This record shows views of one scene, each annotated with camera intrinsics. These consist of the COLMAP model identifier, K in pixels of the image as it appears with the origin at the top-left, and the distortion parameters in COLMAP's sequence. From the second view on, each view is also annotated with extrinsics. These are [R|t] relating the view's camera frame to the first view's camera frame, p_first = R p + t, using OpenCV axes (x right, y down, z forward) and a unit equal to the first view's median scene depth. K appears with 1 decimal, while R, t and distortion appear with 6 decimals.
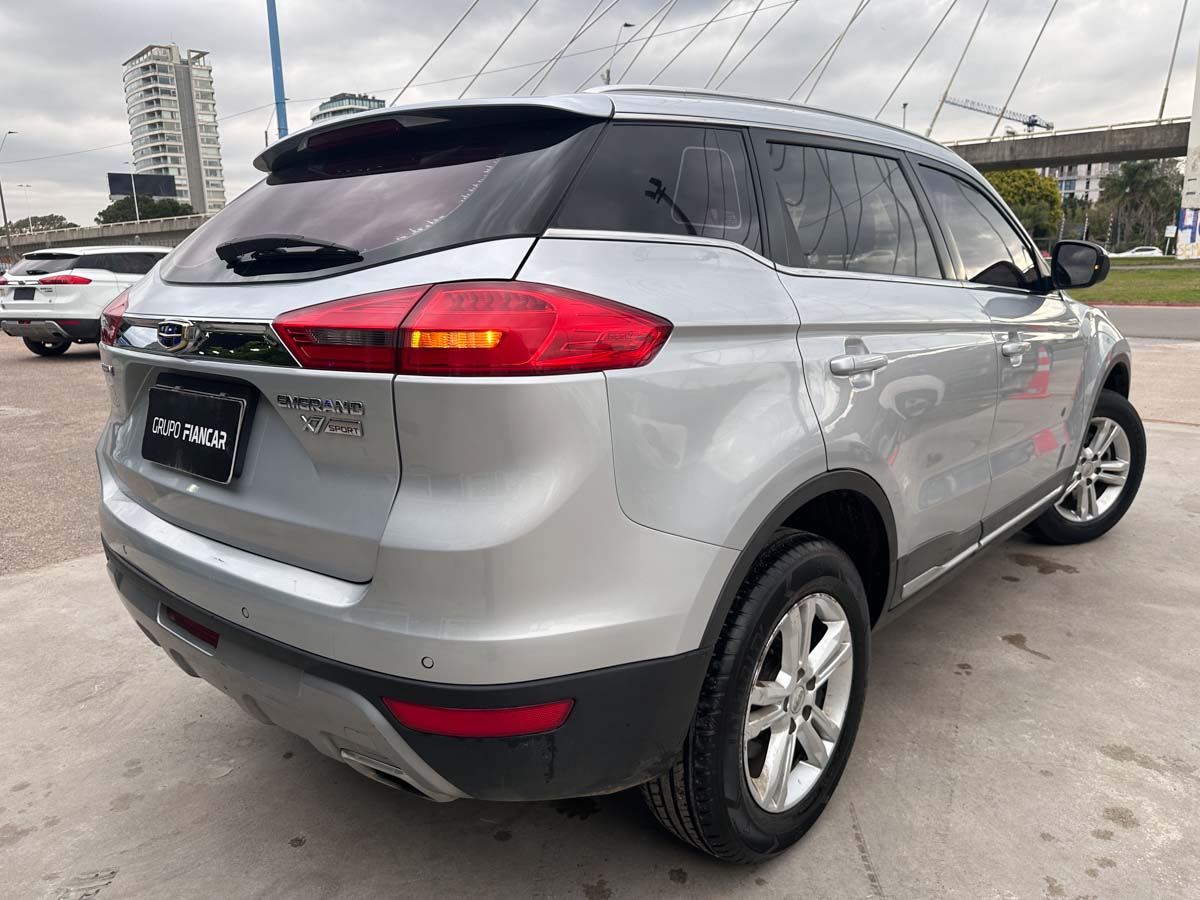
lens RADIAL K [[857.8, 0, 601.4], [0, 857.8, 440.9], [0, 0, 1]] dist [0.017687, -0.023439]
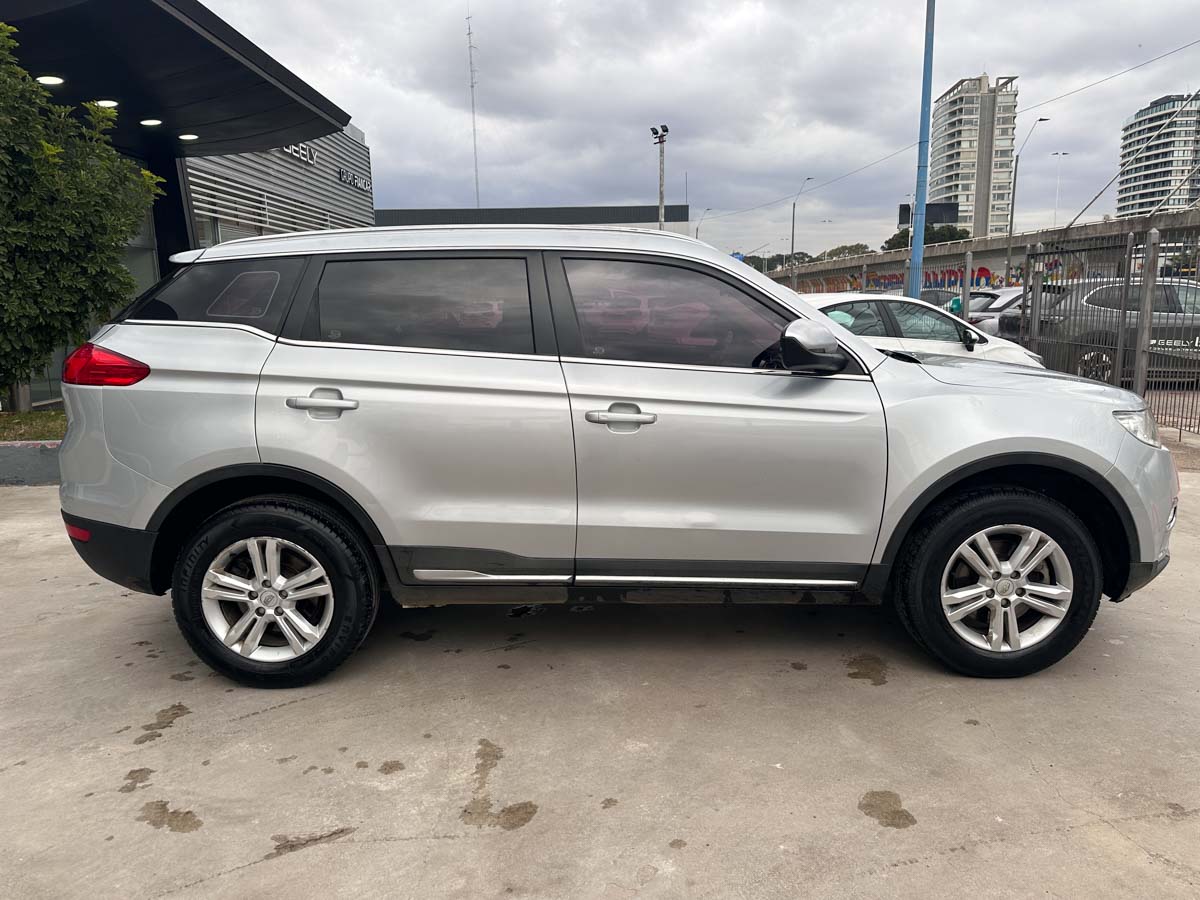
lens RADIAL K [[857.8, 0, 597.0], [0, 857.8, 441.9], [0, 0, 1]] dist [0.017687, -0.023439]
pose [[0.655591, 0.137295, -0.742530, 1.423632], [-0.154585, 0.986908, 0.045995, -0.133129], [0.739123, 0.084630, 0.668232, 0.260773]]
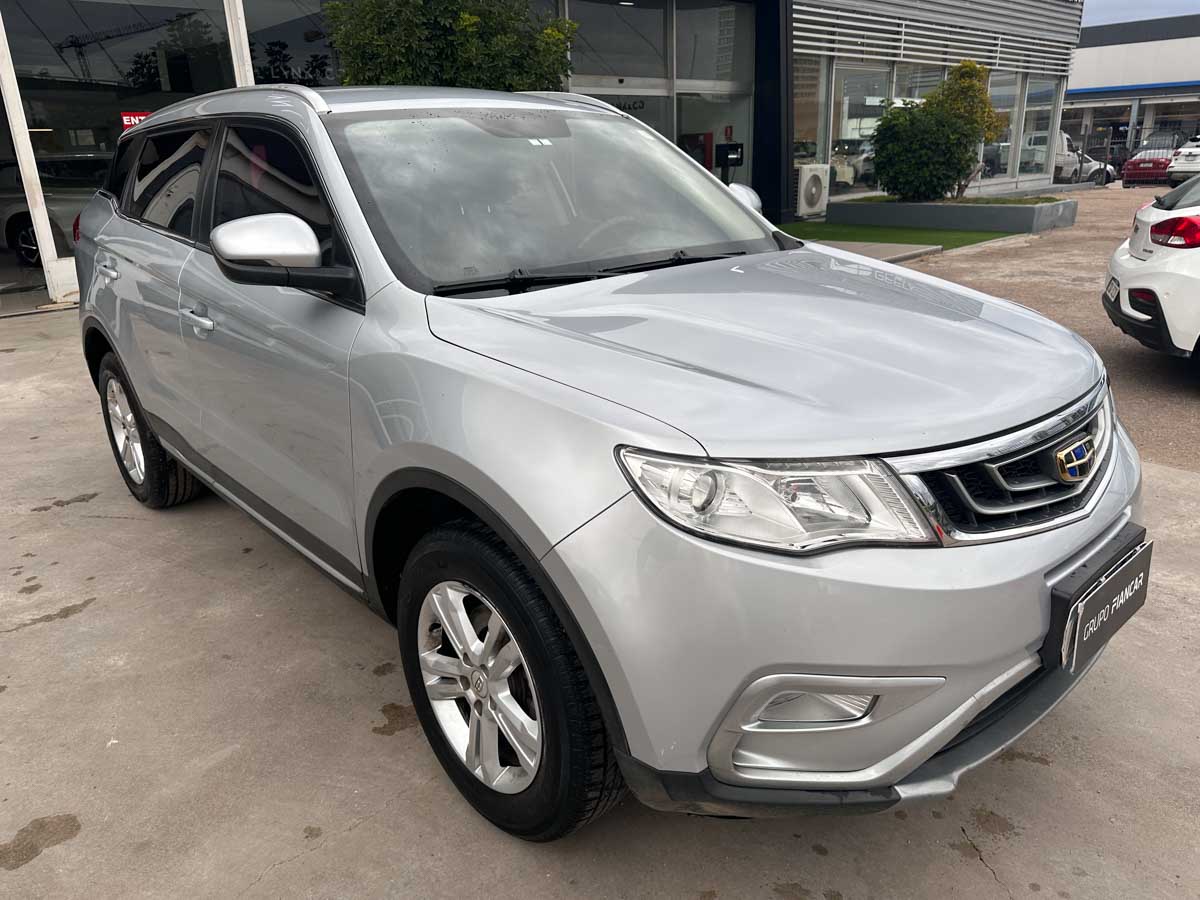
lens RADIAL K [[857.8, 0, 601.0], [0, 857.8, 446.2], [0, 0, 1]] dist [0.017687, -0.023439]
pose [[-0.109118, 0.345066, -0.932214, 1.534313], [-0.177115, 0.916058, 0.359817, -0.446513], [0.978122, 0.204372, -0.038842, 1.671044]]
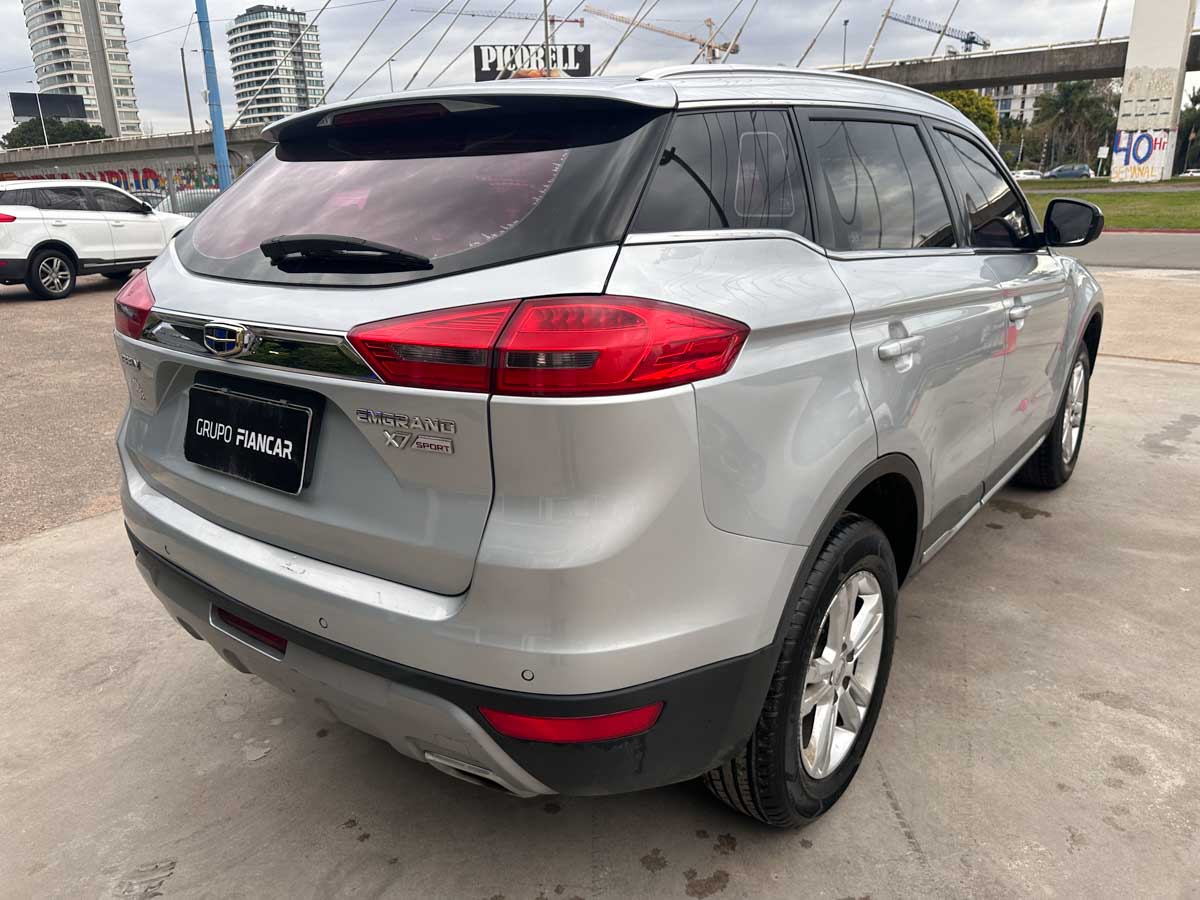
lens RADIAL K [[857.8, 0, 588.4], [0, 857.8, 439.2], [0, 0, 1]] dist [0.017687, -0.023439]
pose [[0.998299, -0.022012, 0.053993, -0.096045], [0.017485, 0.996402, 0.082934, -0.055854], [-0.055625, -0.081849, 0.995091, 0.003889]]
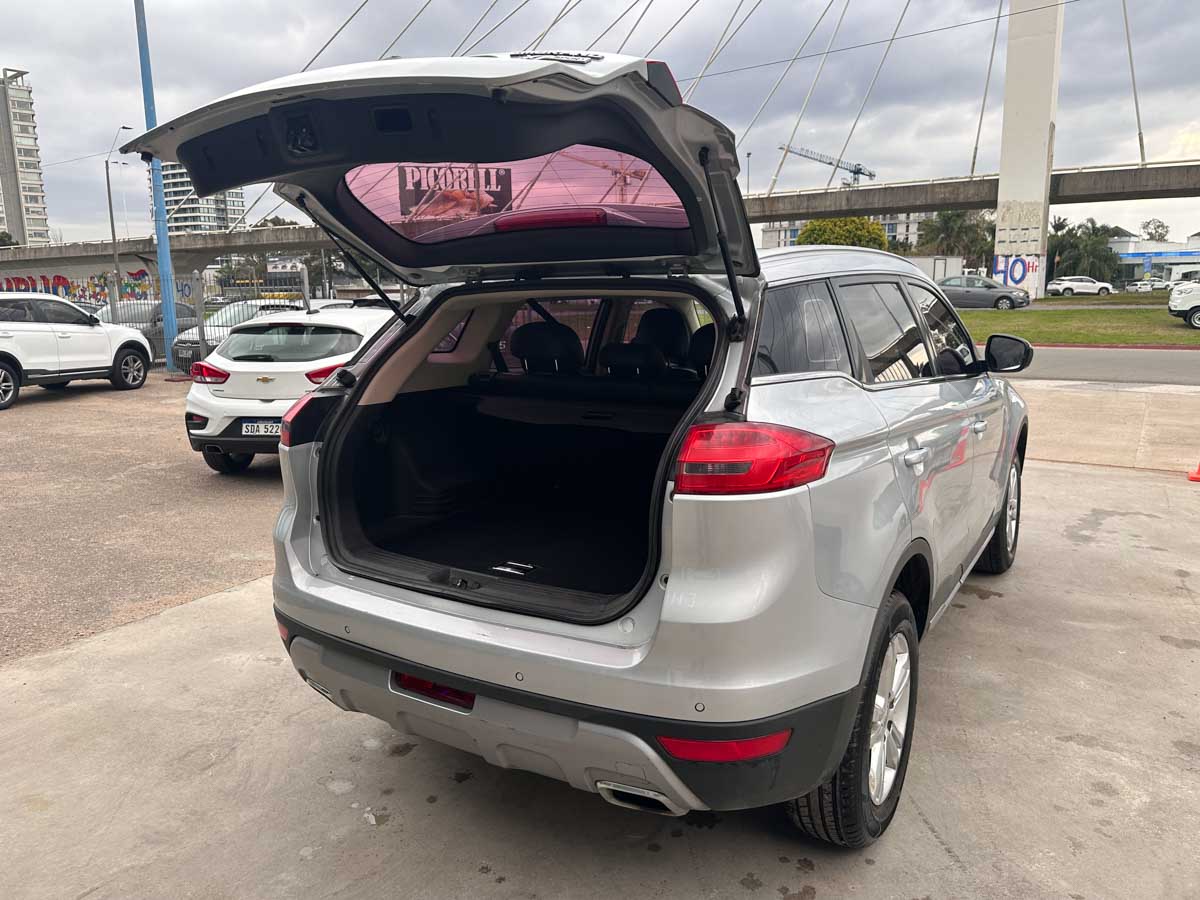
lens RADIAL K [[857.8, 0, 592.7], [0, 857.8, 437.0], [0, 0, 1]] dist [0.017687, -0.023439]
pose [[0.987307, -0.021496, 0.157364, -0.311983], [0.027973, 0.998845, -0.039057, -0.063541], [-0.156343, 0.042963, 0.986768, -0.177135]]
